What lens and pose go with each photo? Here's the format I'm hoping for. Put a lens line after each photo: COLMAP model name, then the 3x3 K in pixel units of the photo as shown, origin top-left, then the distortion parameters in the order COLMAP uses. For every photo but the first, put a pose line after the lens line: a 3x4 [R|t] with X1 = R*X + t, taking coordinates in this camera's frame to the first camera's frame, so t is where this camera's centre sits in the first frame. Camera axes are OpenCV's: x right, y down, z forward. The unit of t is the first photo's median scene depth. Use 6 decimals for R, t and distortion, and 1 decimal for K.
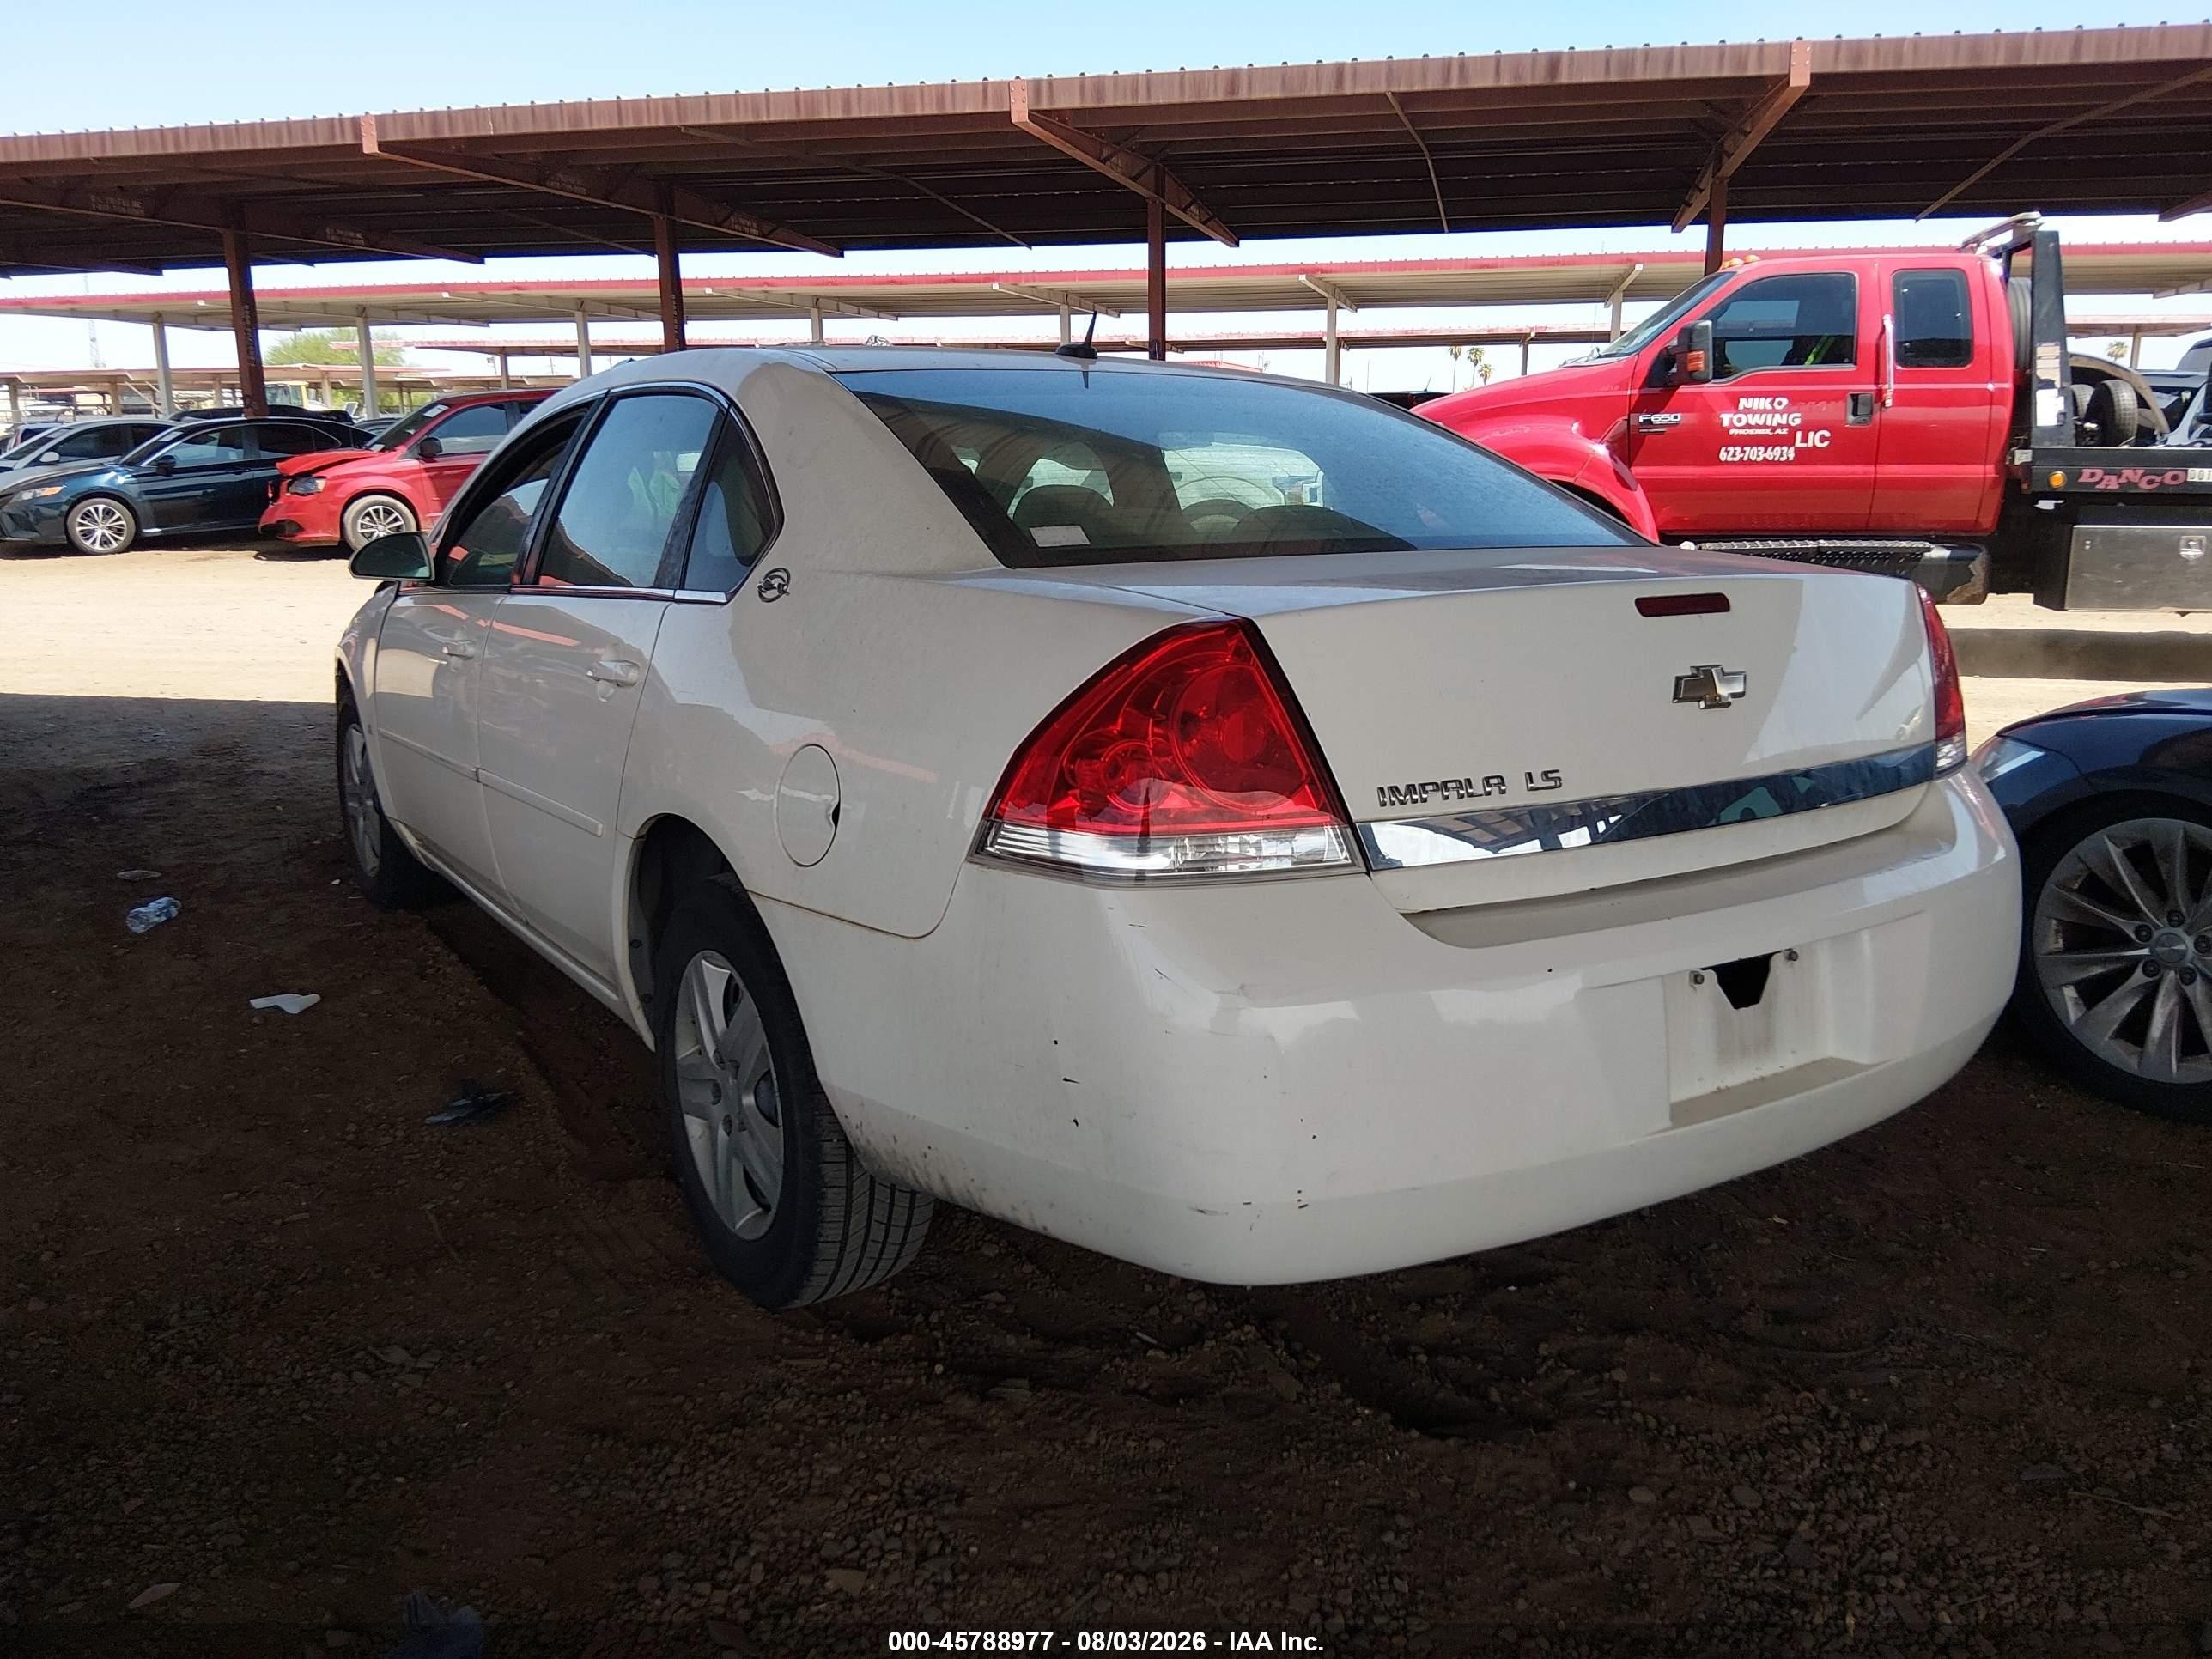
lens RADIAL K [[1685.9, 0, 1113.0], [0, 1685.9, 850.7], [0, 0, 1]] dist [0.087098, -0.141902]
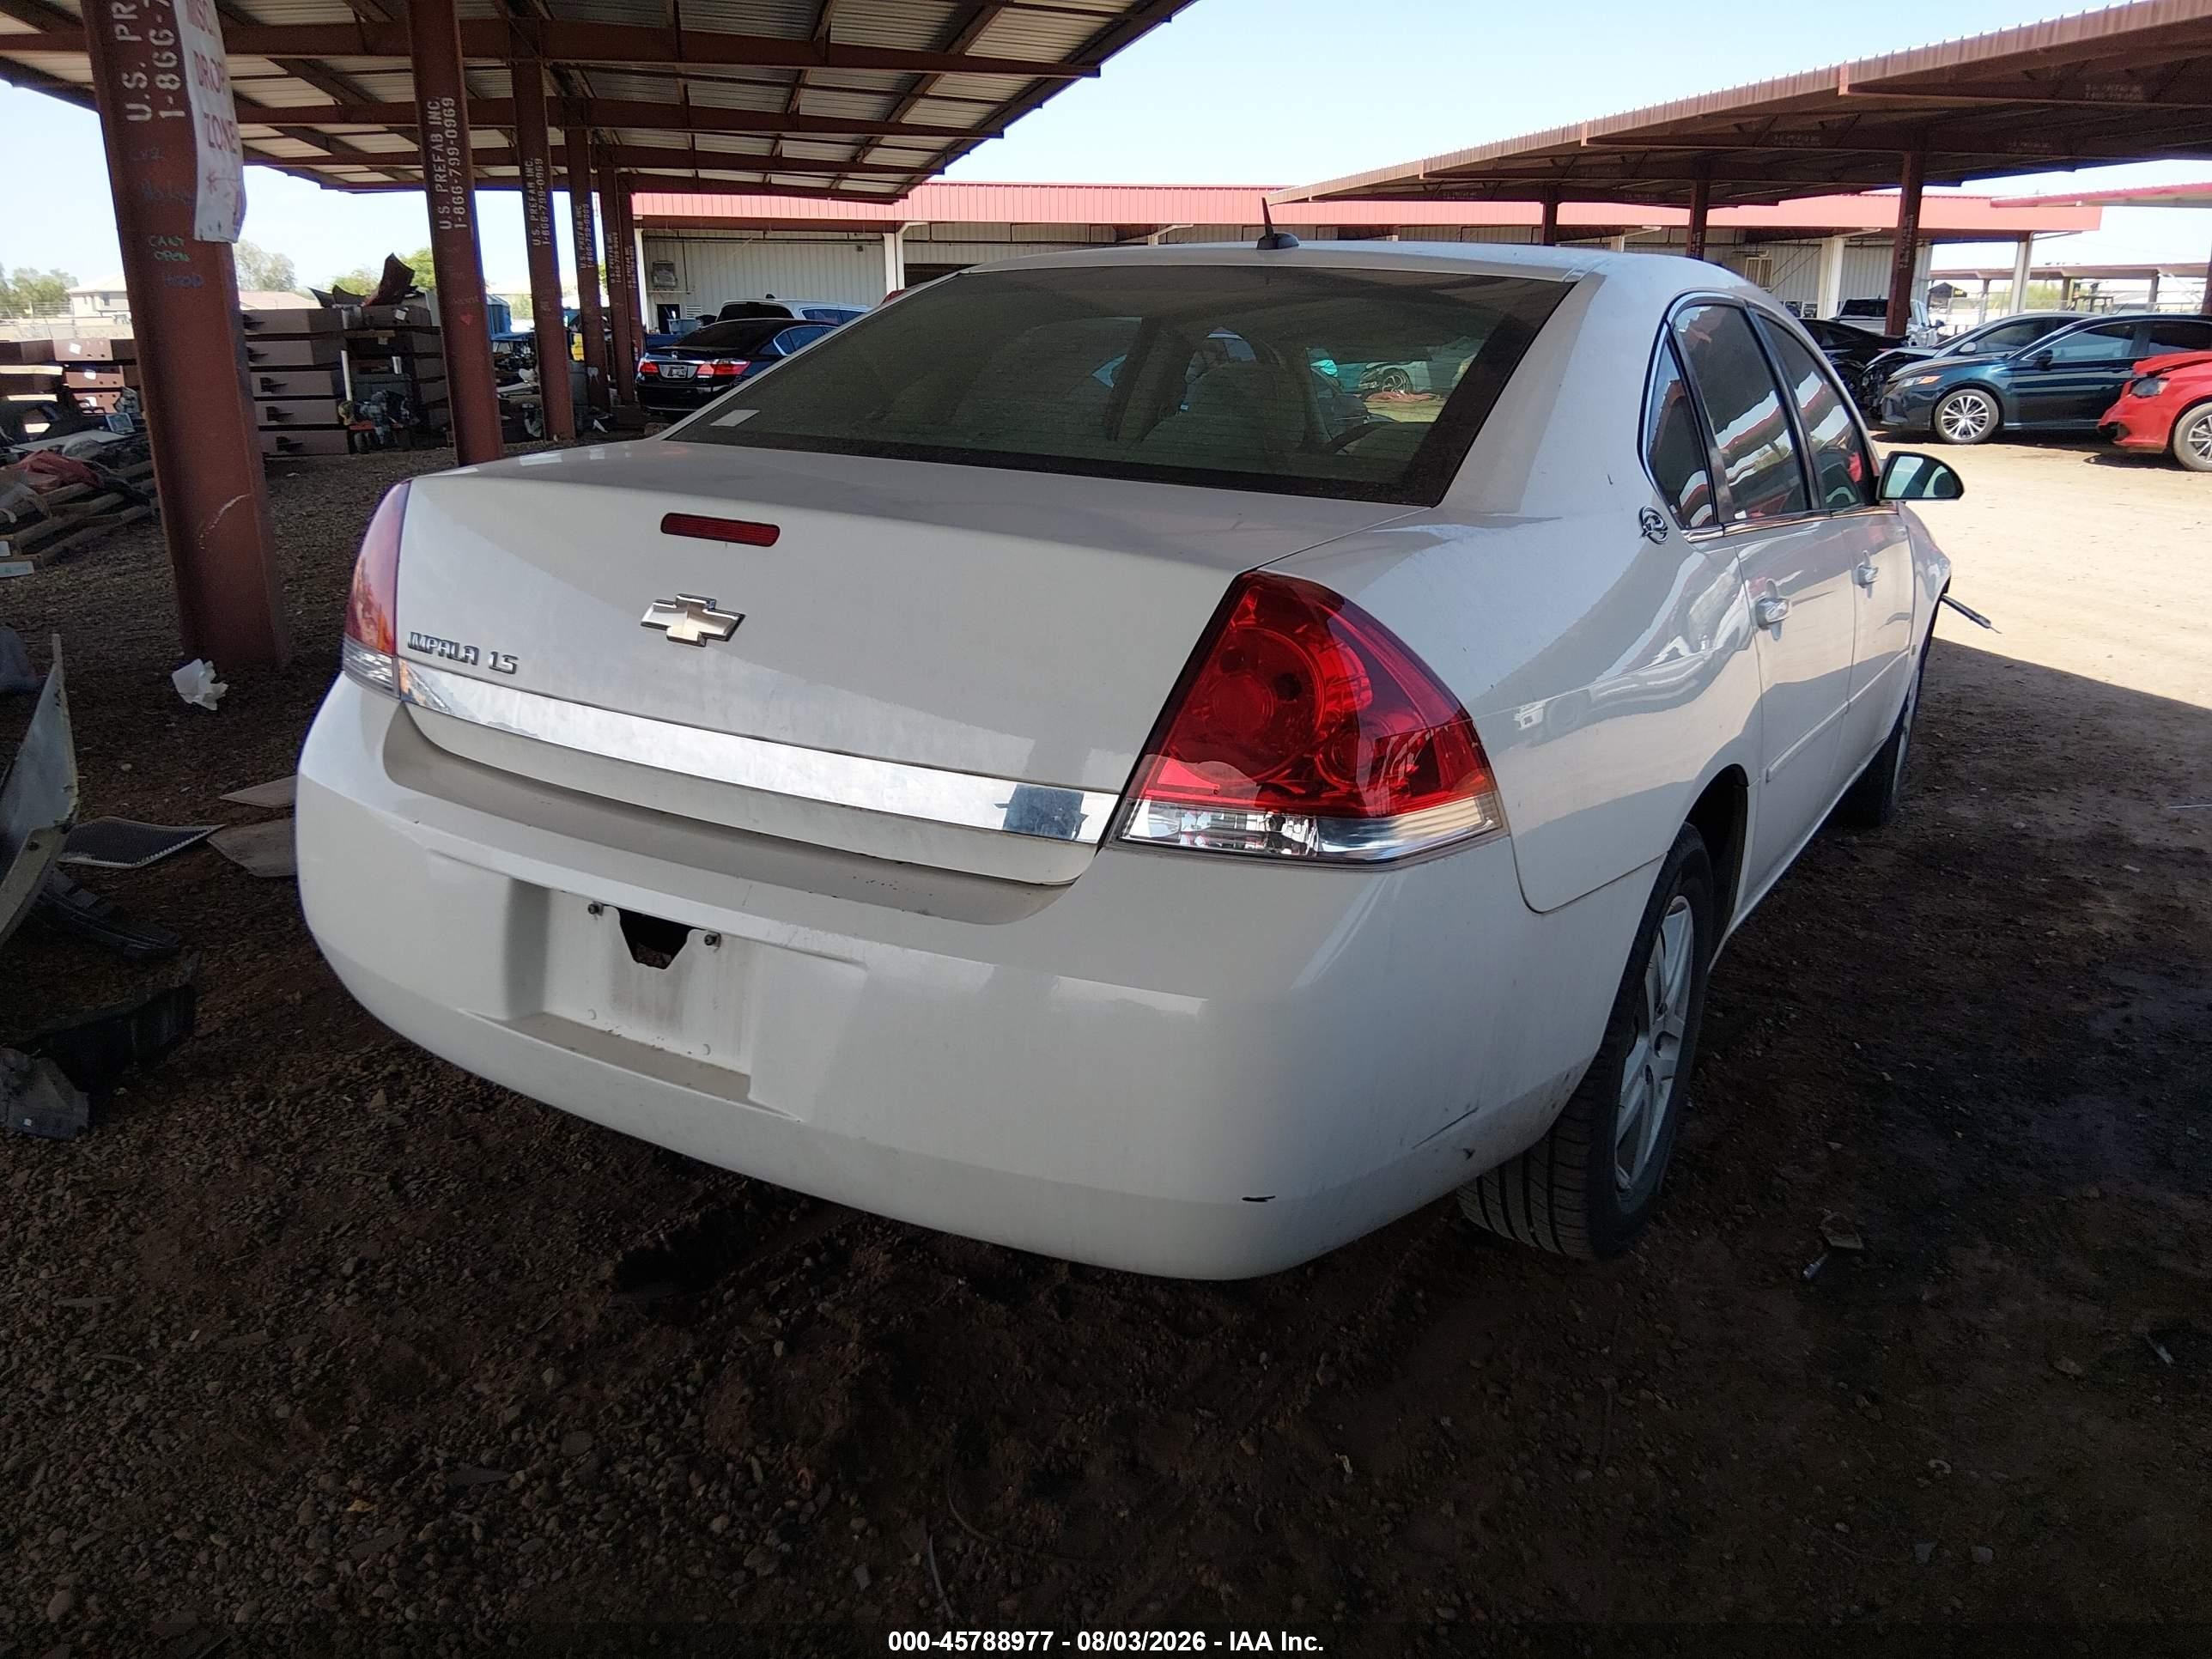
lens RADIAL K [[1685.9, 0, 1113.0], [0, 1685.9, 850.7], [0, 0, 1]] dist [0.087098, -0.141902]
pose [[0.422112, 0.276903, -0.863219, 0.175447], [-0.225877, 0.954303, 0.195668, -0.028732], [0.877953, 0.112387, 0.465368, 0.109080]]
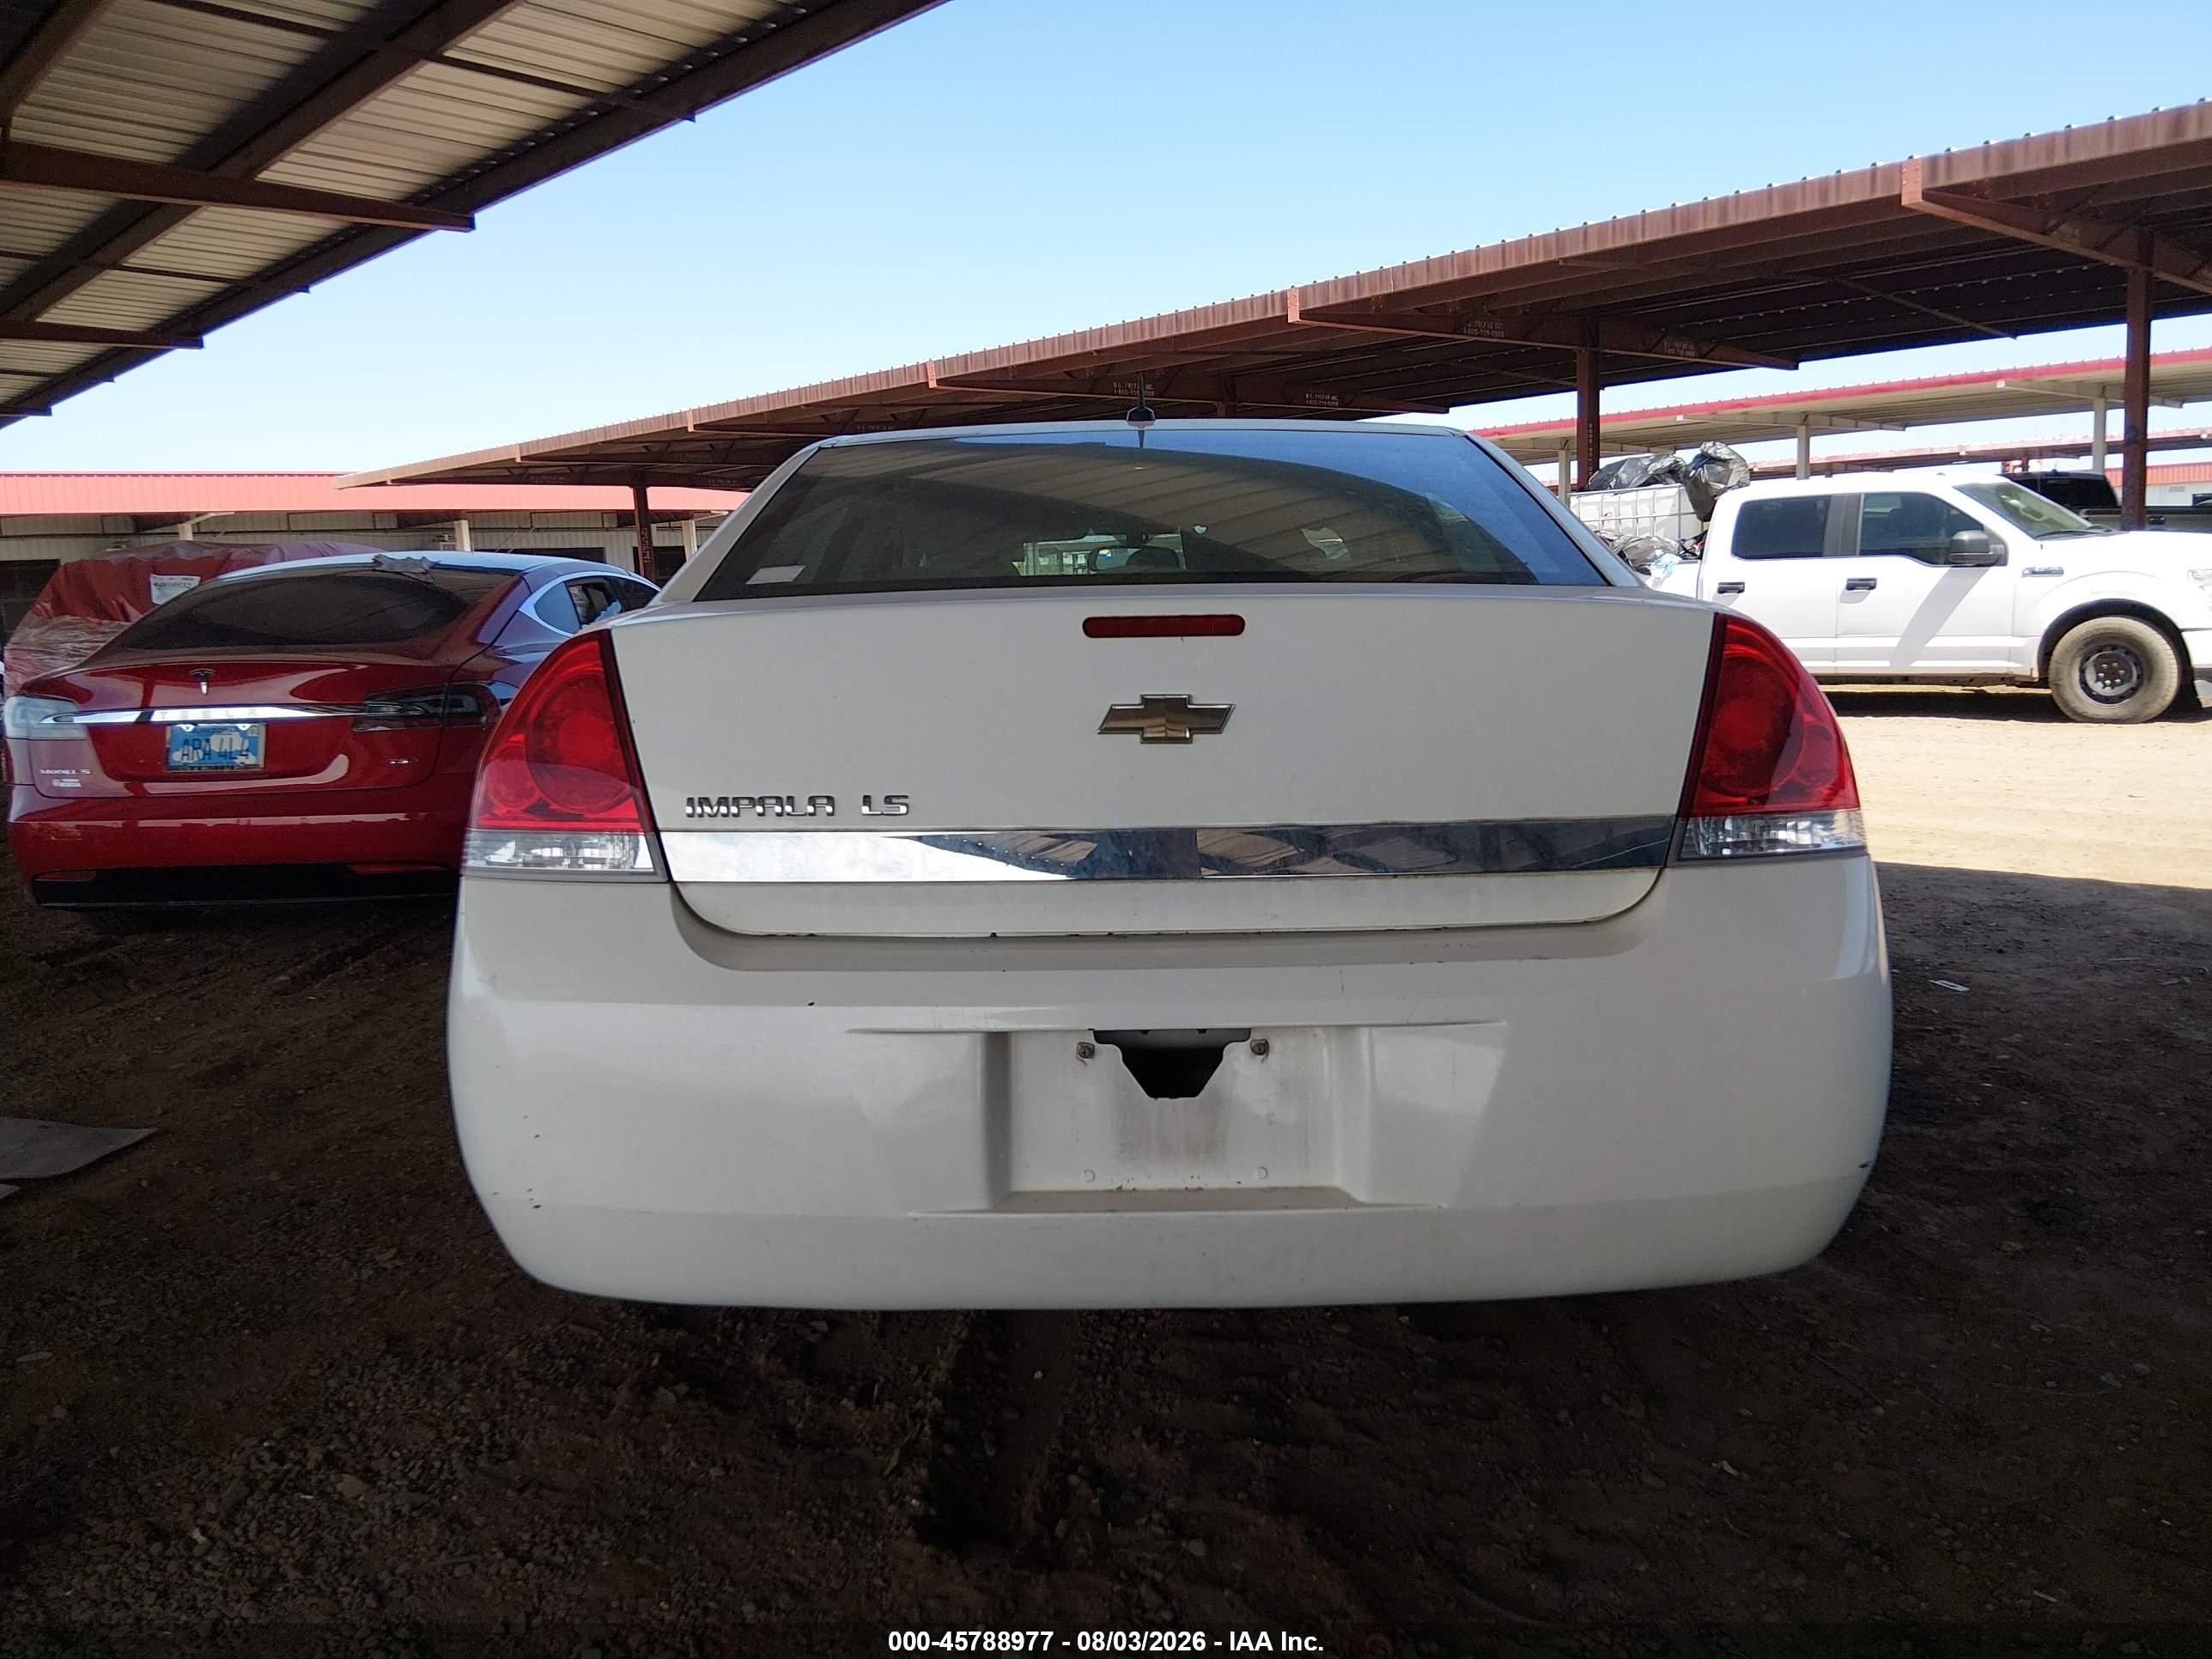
lens RADIAL K [[1685.9, 0, 1113.0], [0, 1685.9, 850.7], [0, 0, 1]] dist [0.087098, -0.141902]
pose [[0.830216, 0.058562, -0.554357, 0.111401], [-0.101152, 0.993783, -0.046505, 0.001732], [0.548187, 0.094684, 0.830979, 0.039348]]
